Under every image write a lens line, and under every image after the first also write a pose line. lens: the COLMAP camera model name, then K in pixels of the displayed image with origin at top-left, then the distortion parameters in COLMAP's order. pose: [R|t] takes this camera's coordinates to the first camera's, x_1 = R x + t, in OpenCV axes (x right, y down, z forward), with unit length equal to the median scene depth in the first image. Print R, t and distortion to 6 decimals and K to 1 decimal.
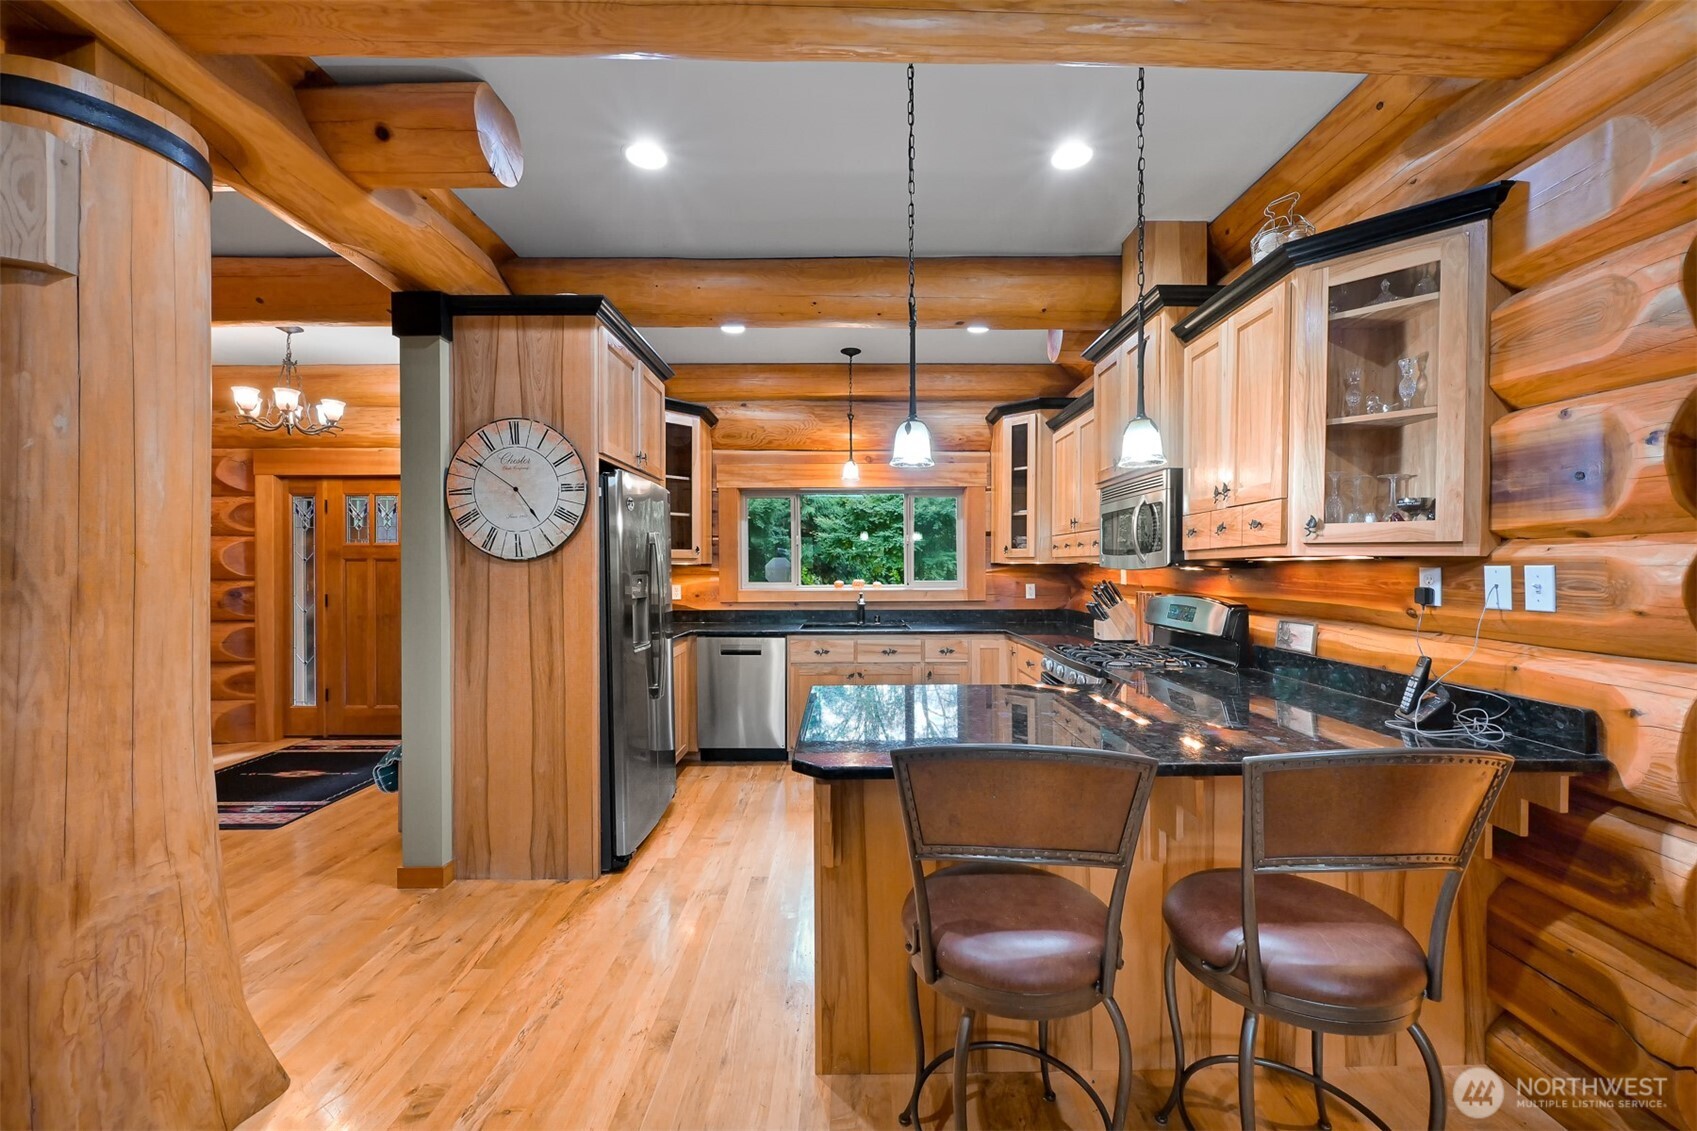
lens RADIAL K [[664.9, 0, 836.6], [0, 664.9, 565.5], [0, 0, 1]] dist [0.009974, -0.000071]
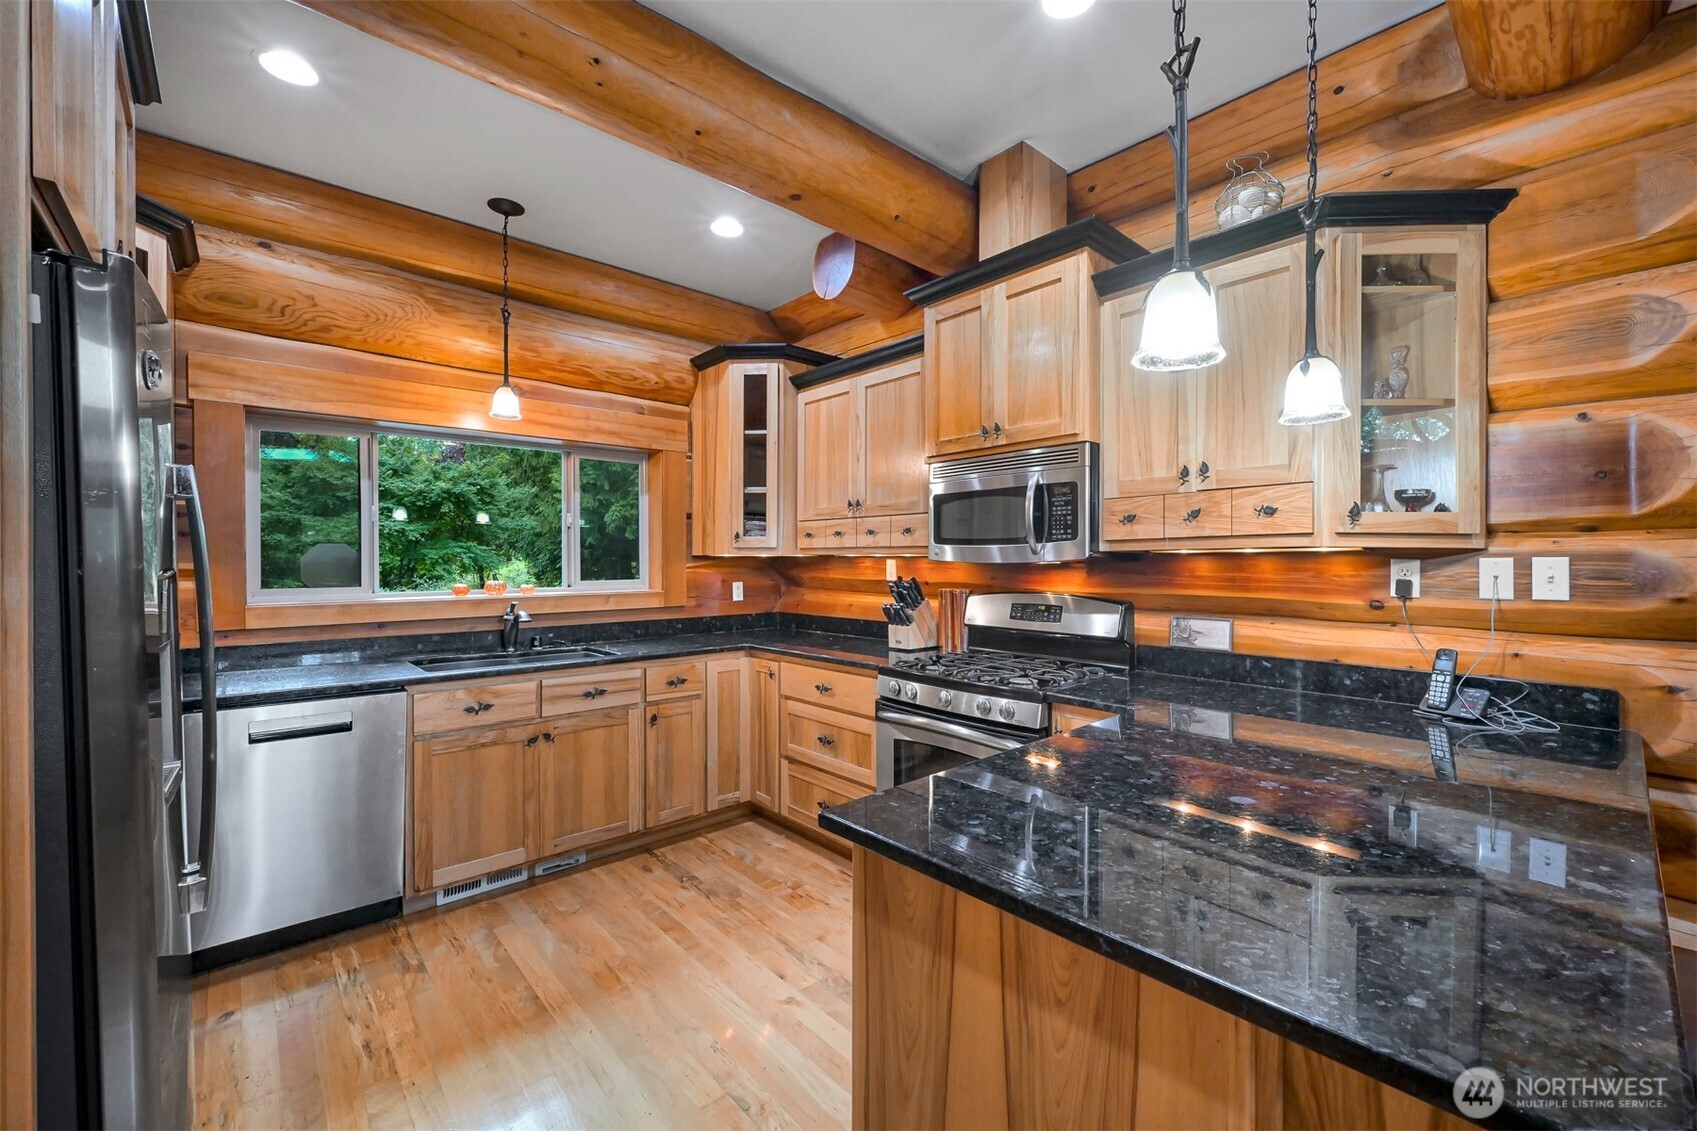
lens RADIAL K [[707.7, 0, 843.6], [0, 707.7, 560.5], [0, 0, 1]] dist [-0.003863, -0.000155]
pose [[0.746596, -0.000228, 0.665278, -0.305665], [-0.000435, 1.000000, 0.000831, 0.002525], [-0.665278, -0.000910, 0.746595, 0.517502]]
